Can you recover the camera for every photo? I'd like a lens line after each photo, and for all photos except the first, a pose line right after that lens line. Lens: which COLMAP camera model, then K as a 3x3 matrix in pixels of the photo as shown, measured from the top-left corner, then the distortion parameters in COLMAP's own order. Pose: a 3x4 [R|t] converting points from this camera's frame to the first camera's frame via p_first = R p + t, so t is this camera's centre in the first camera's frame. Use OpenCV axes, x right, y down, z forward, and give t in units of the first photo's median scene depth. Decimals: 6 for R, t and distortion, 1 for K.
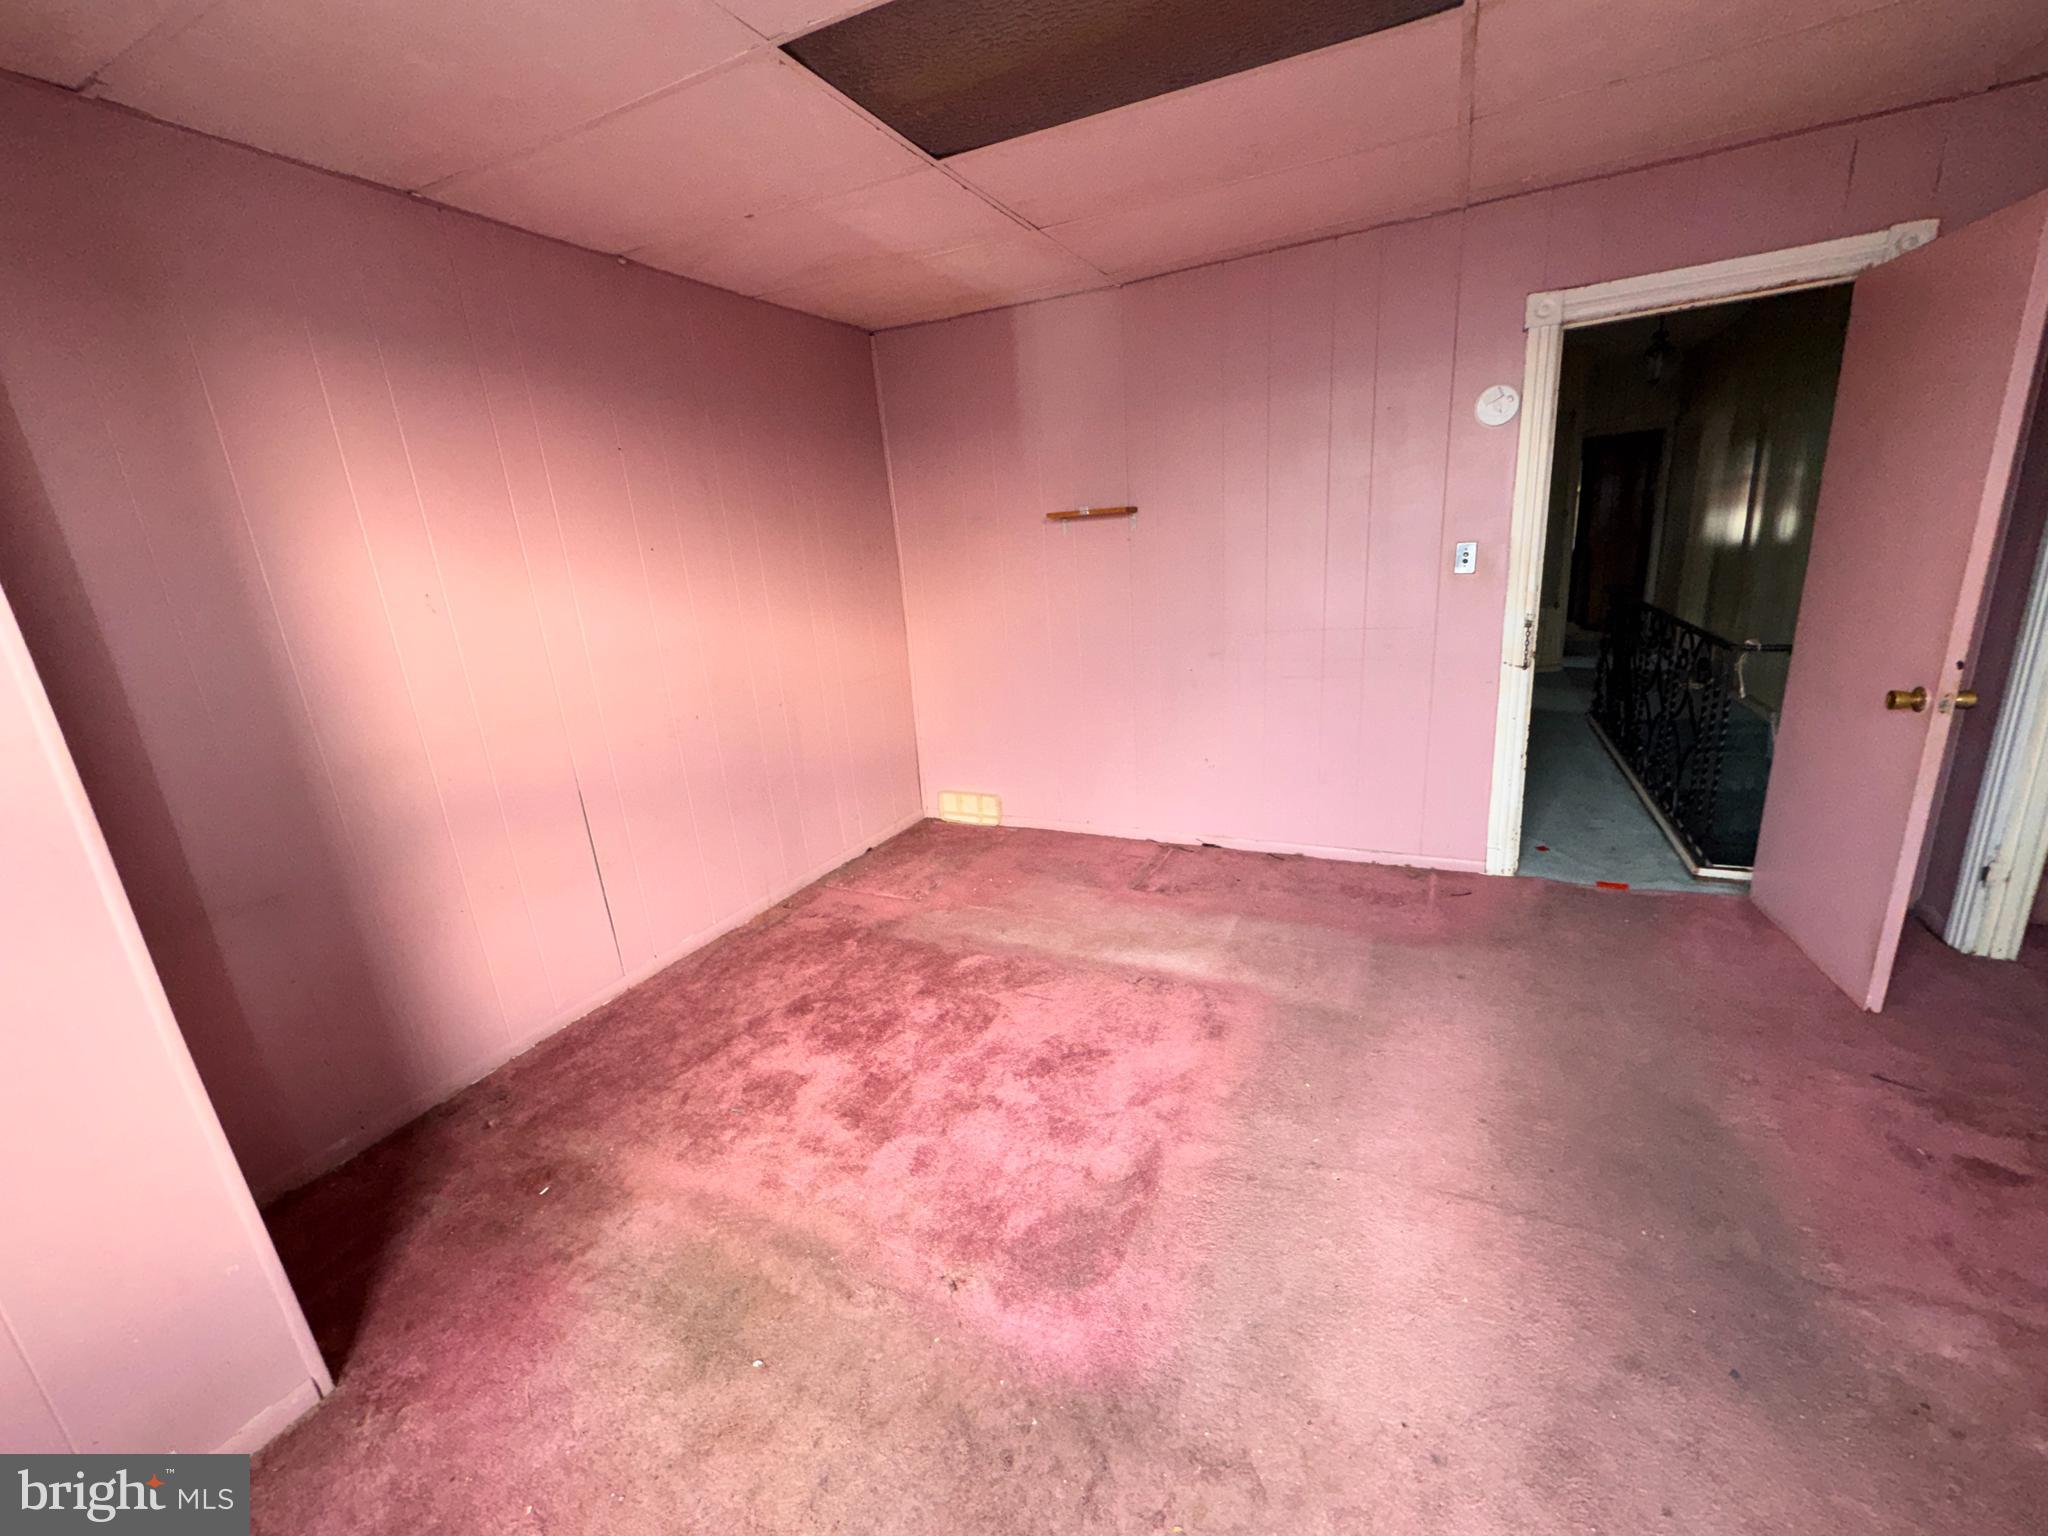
lens RADIAL K [[819.7, 0, 1023.1], [0, 819.7, 764.7], [0, 0, 1]] dist [0.001291, 0.000257]
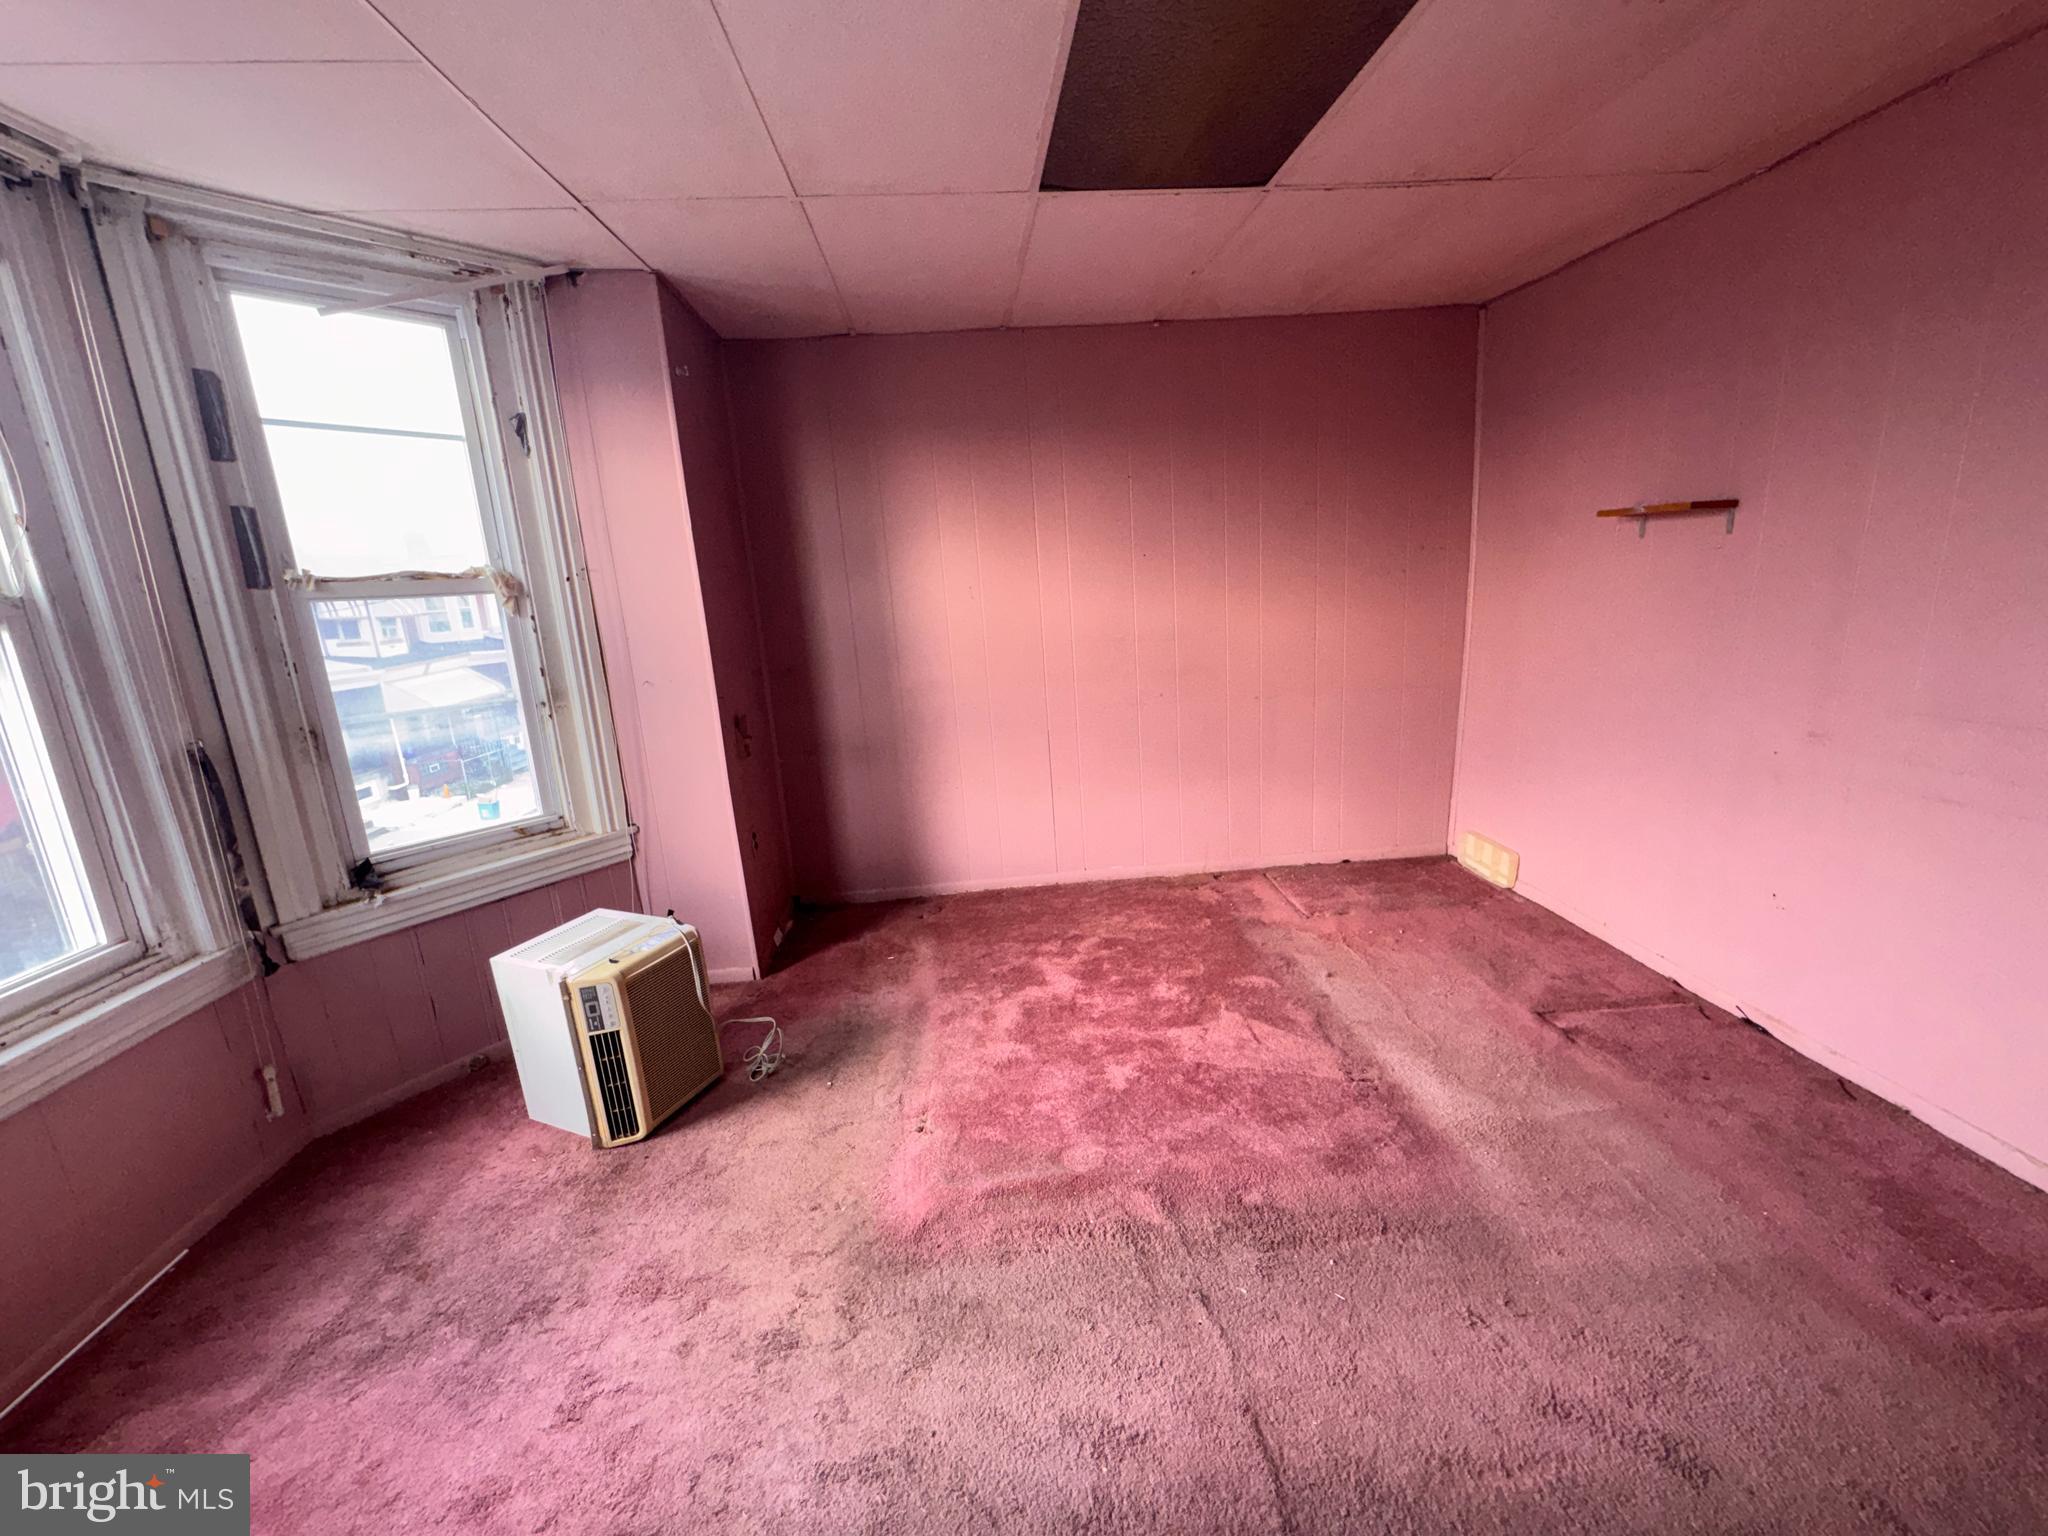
lens RADIAL K [[819.7, 0, 1022.5], [0, 819.7, 768.7], [0, 0, 1]] dist [0.001291, 0.000257]
pose [[0.513203, 0.238885, -0.824353, 0.508571], [-0.205999, 0.966693, 0.151888, -0.092701], [0.833179, 0.091866, 0.545319, 0.183869]]
